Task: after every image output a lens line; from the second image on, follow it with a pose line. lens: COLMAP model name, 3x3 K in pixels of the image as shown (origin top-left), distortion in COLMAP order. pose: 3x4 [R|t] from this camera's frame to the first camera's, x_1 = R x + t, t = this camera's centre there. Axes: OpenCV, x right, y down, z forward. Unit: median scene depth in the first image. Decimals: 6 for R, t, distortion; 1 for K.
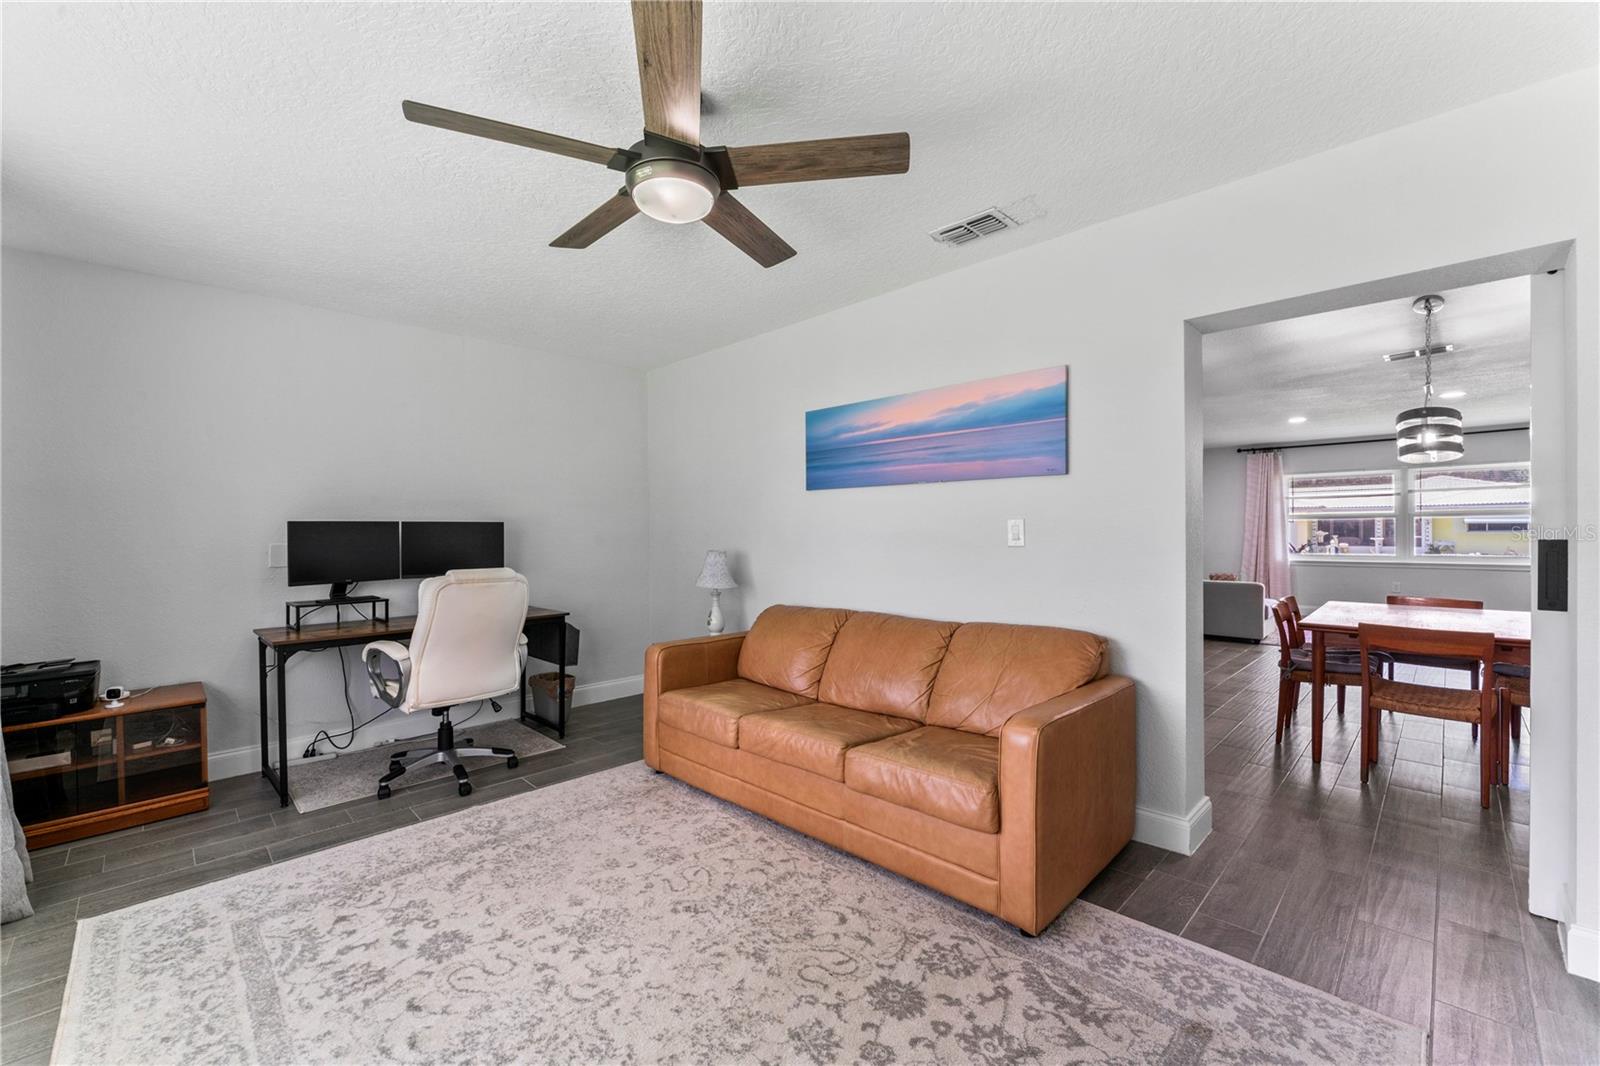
lens RADIAL K [[659.8, 0, 800.0], [0, 659.8, 533.0], [0, 0, 1]] dist [-0.001713, -0.000423]
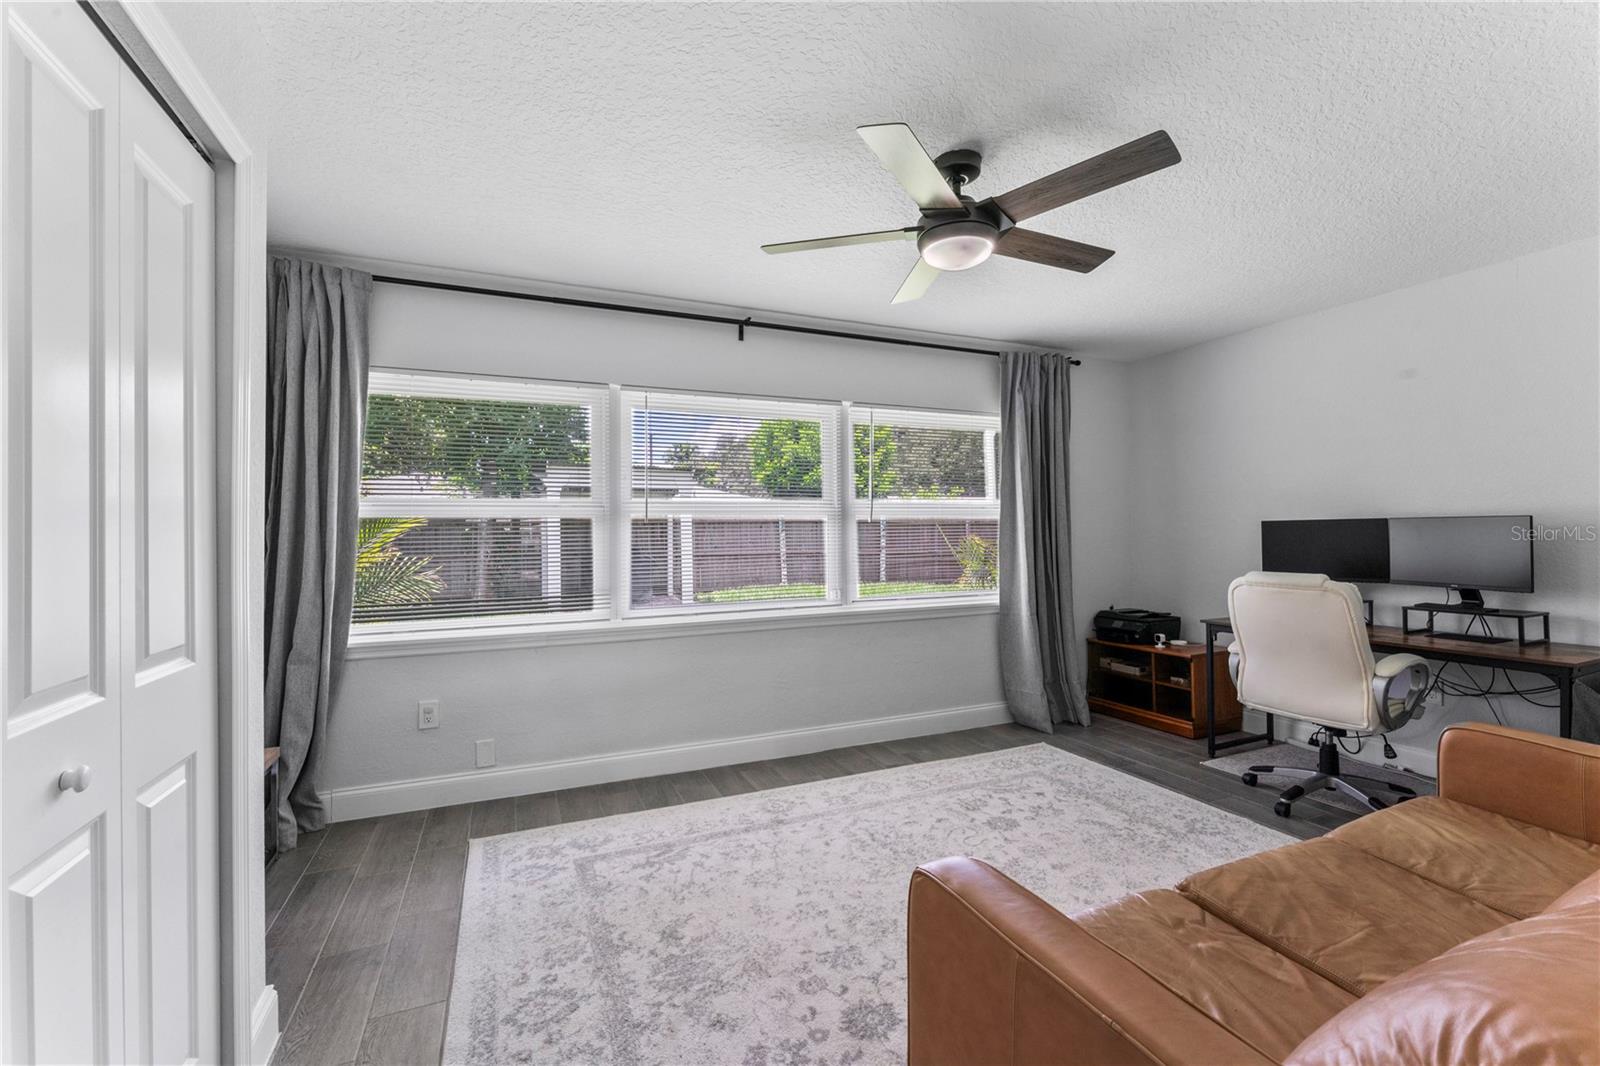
lens RADIAL K [[678.8, 0, 800.0], [0, 678.8, 533.0], [0, 0, 1]] dist [-0.000078, 0.000097]
pose [[-0.360700, 0.009022, -0.932638, 0.864701], [0.002923, 0.999959, 0.008542, -0.015076], [0.932677, 0.000355, -0.360712, 0.985584]]
